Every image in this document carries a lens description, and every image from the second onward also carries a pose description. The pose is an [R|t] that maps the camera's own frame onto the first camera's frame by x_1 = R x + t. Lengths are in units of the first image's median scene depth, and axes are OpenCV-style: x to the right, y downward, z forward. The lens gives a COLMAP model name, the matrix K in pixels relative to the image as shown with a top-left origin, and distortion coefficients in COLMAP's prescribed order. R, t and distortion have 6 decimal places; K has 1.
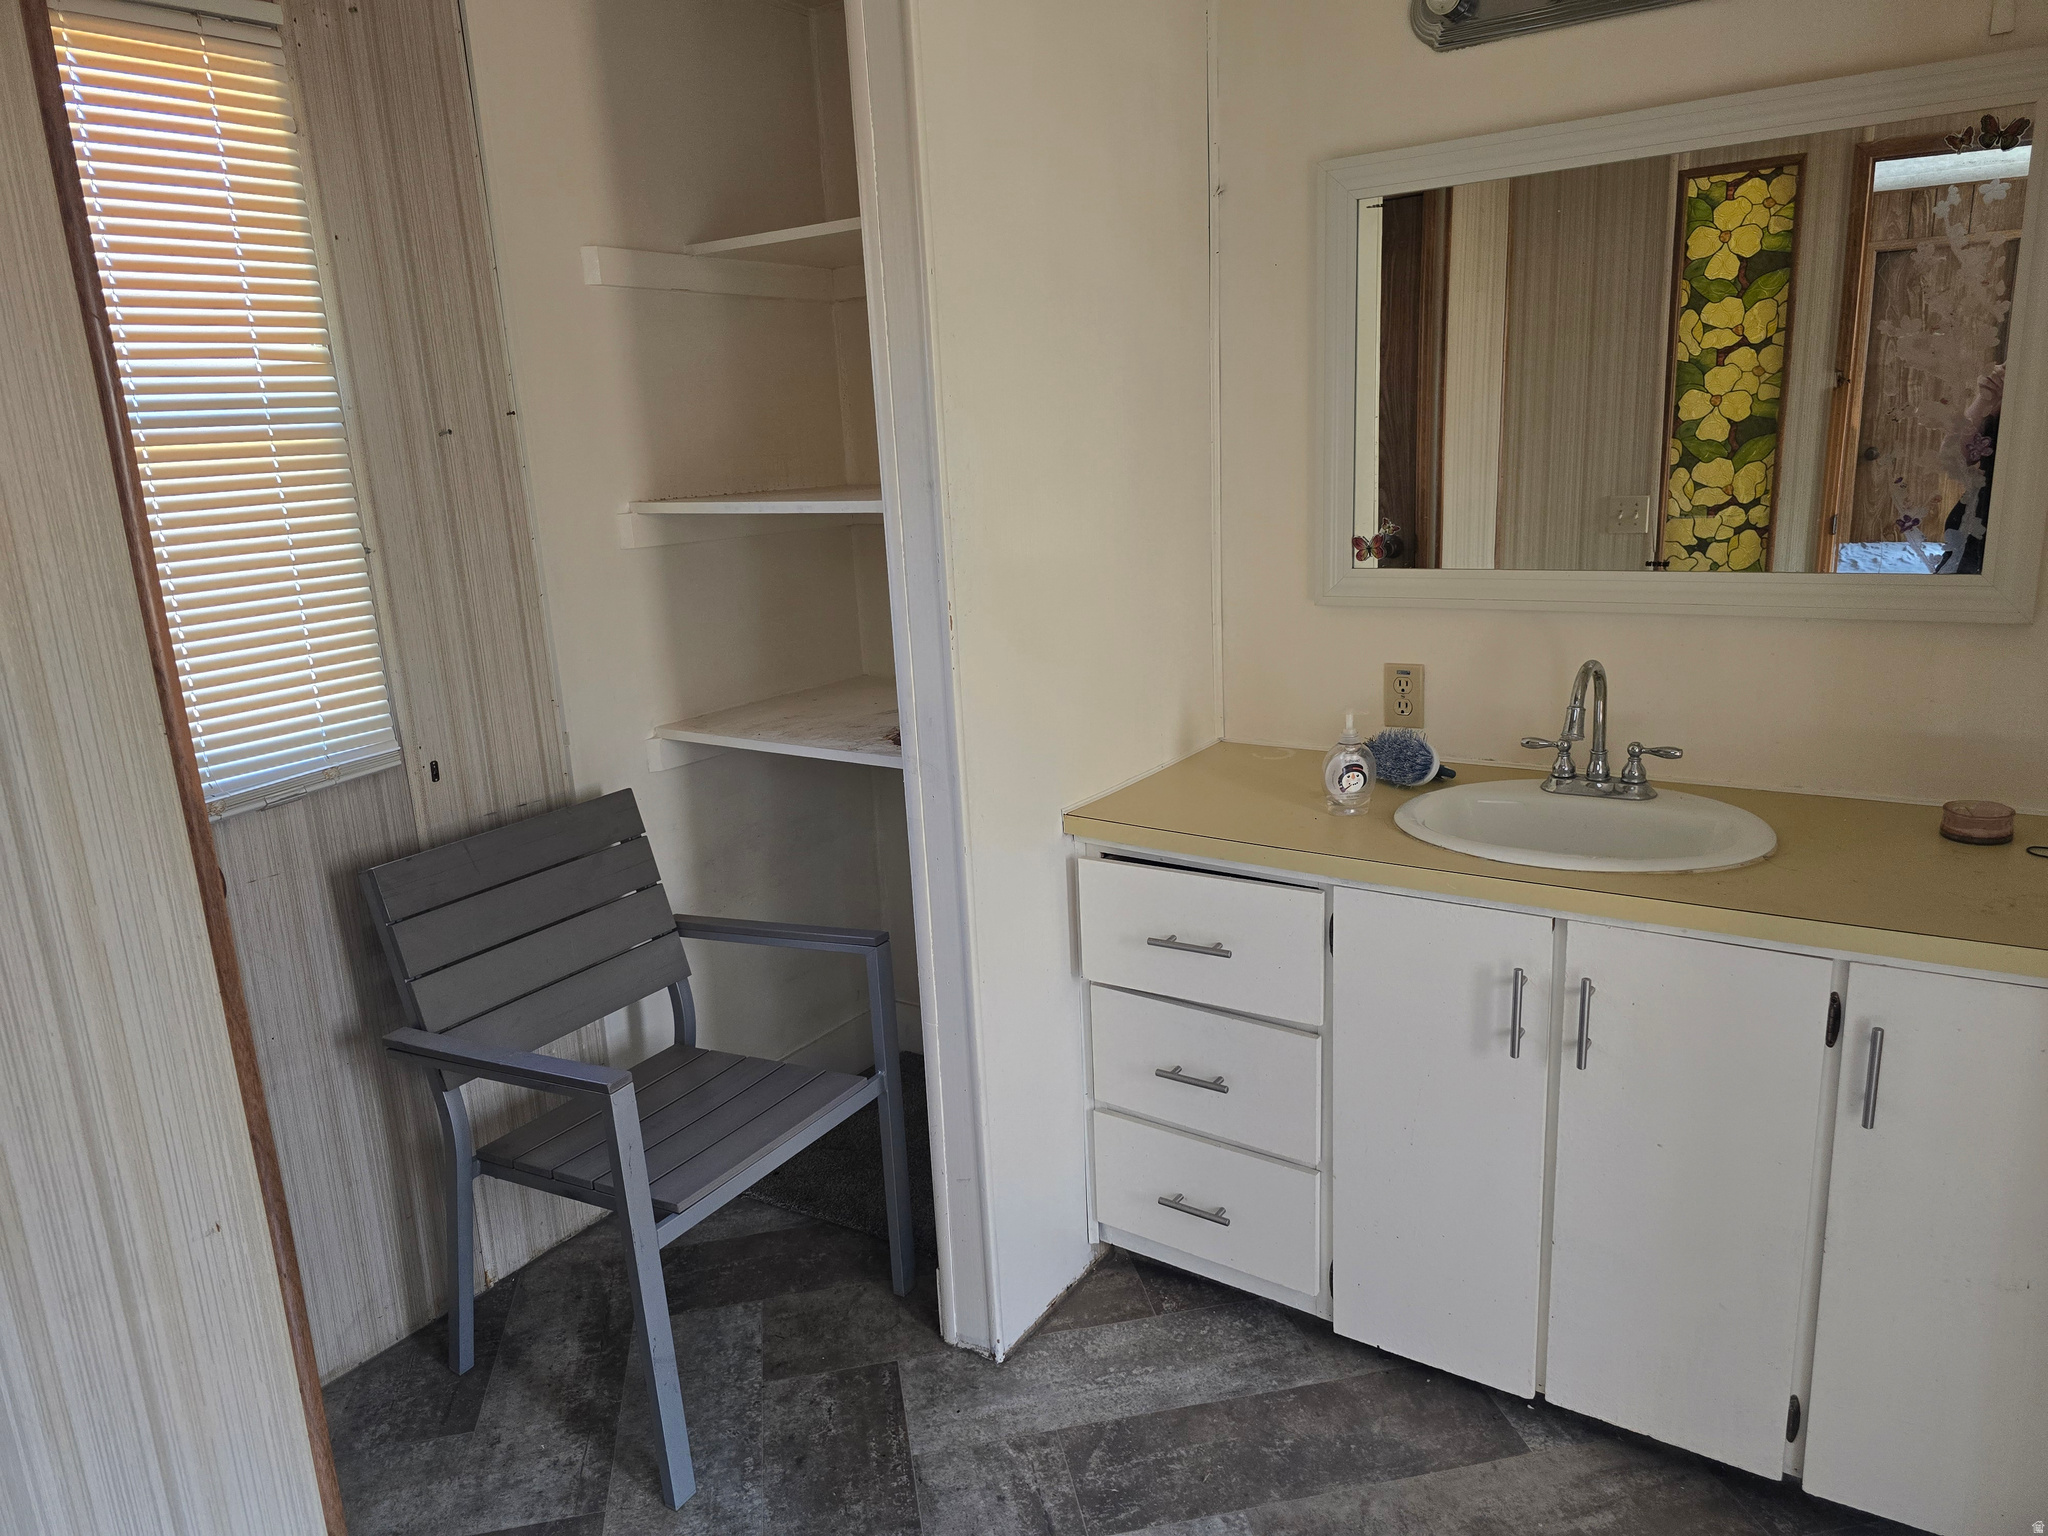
lens RADIAL K [[1368.3, 0, 1024.0], [0, 1368.3, 768.0], [0, 0, 1]] dist [0.044892, -0.045667]
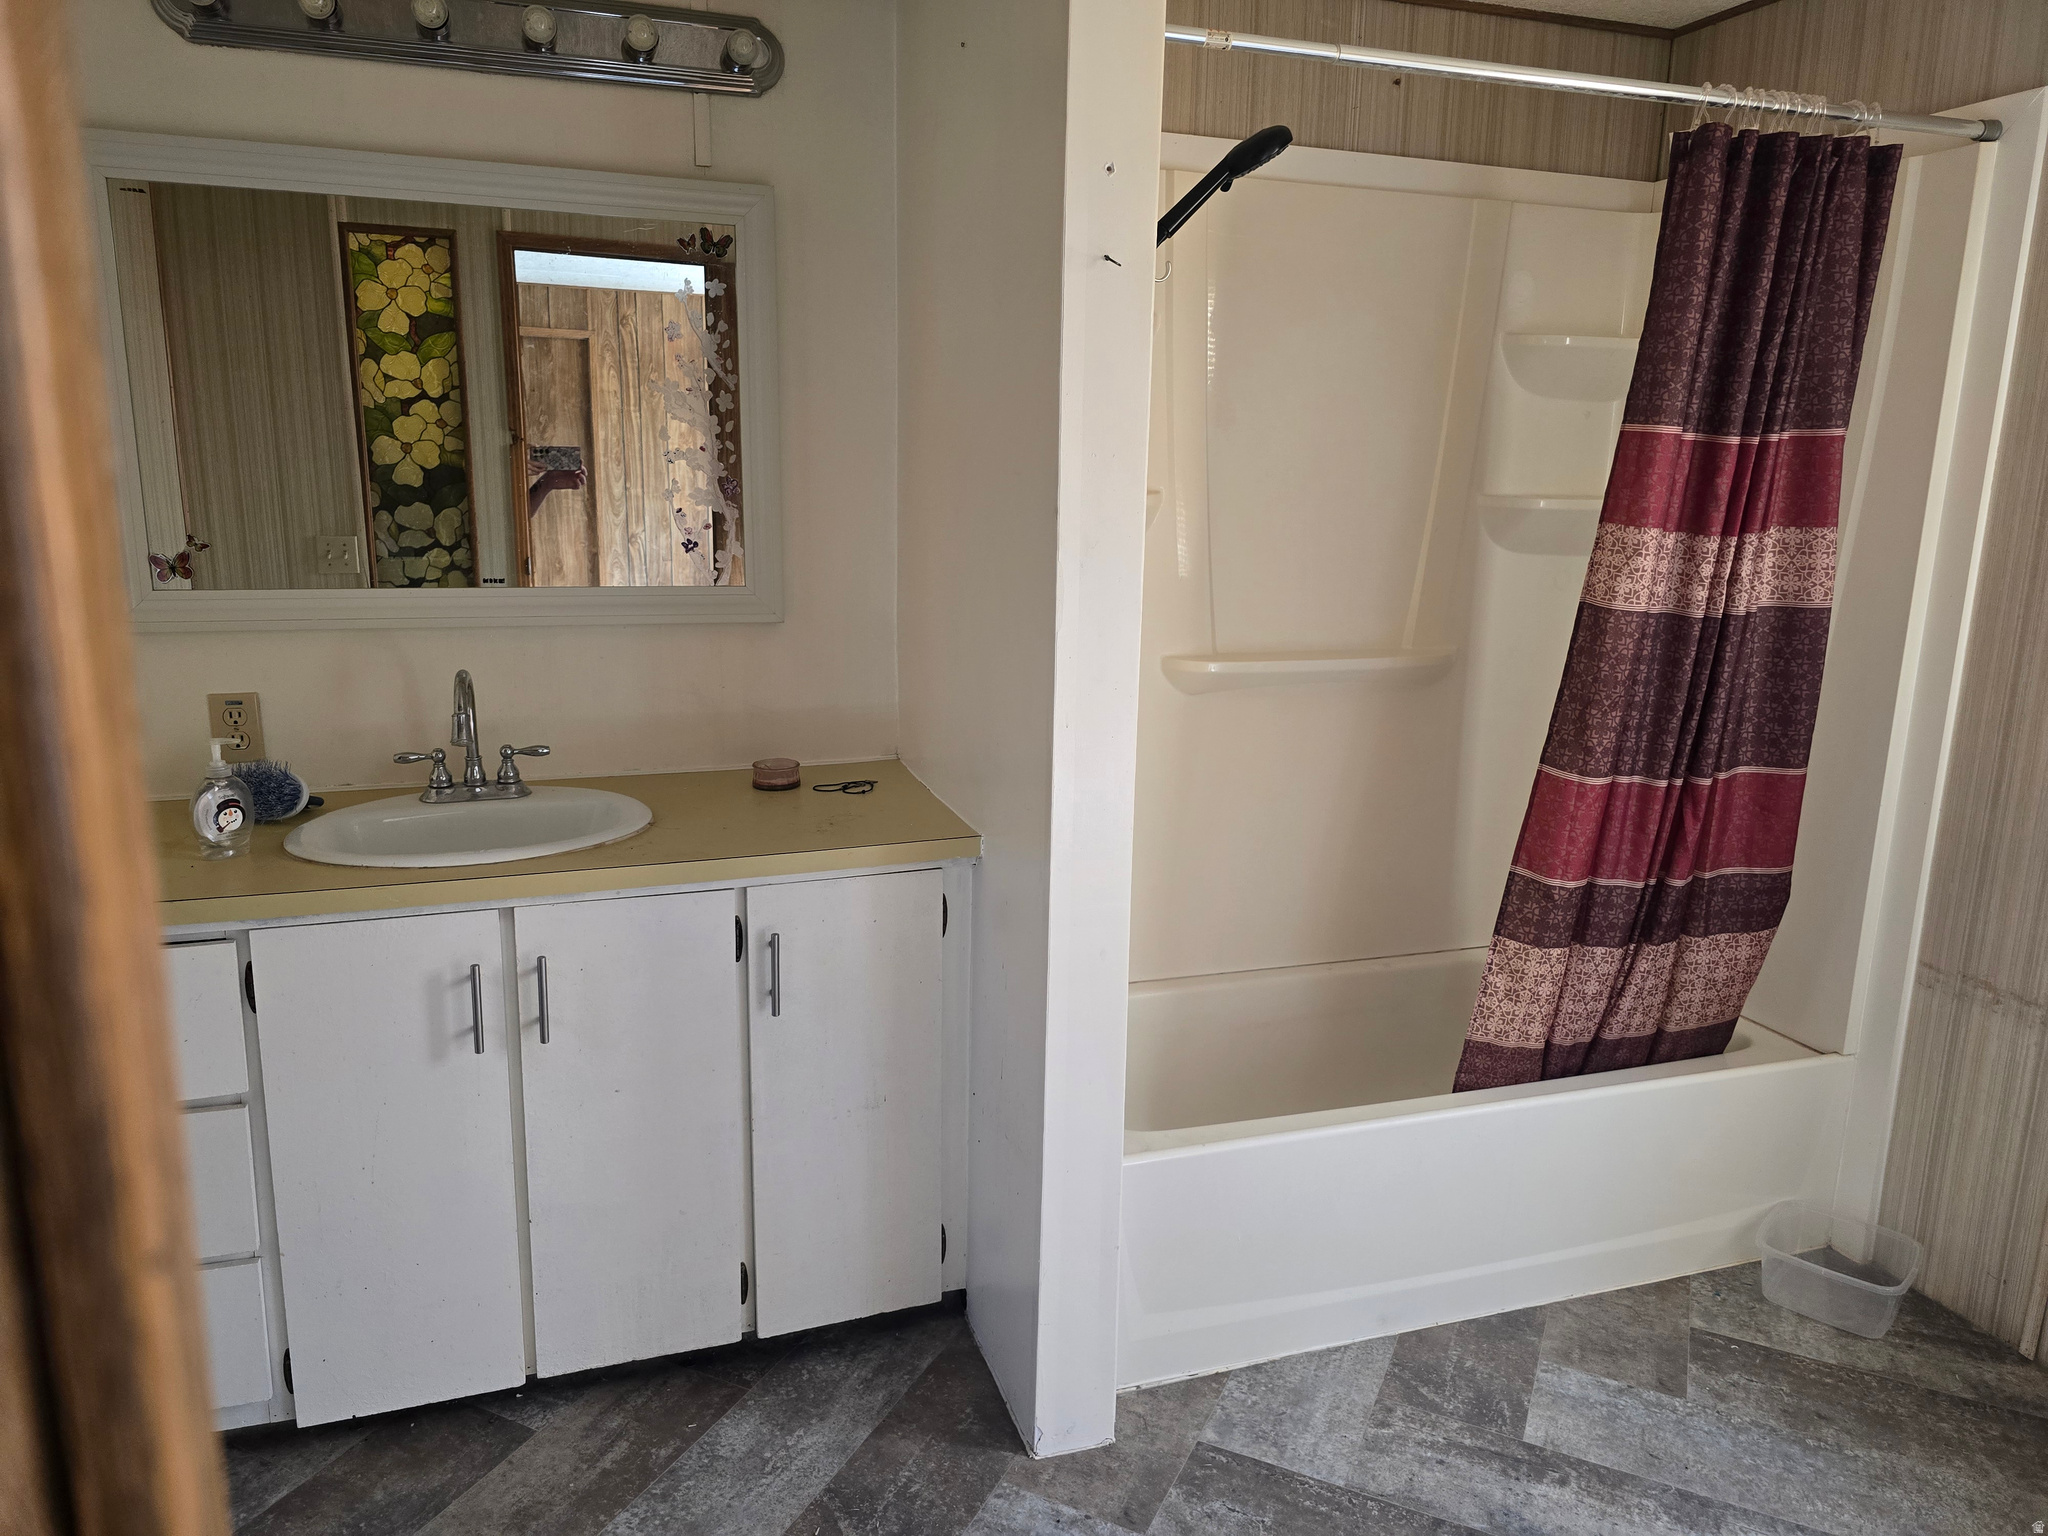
lens RADIAL K [[1392.9, 0, 1024.0], [0, 1392.9, 768.0], [0, 0, 1]] dist [0.033756, -0.049506]
pose [[0.583307, -0.105399, 0.805385, -0.184933], [0.145480, 0.989068, 0.024072, 0.029326], [-0.799118, 0.103126, 0.592264, 0.035740]]
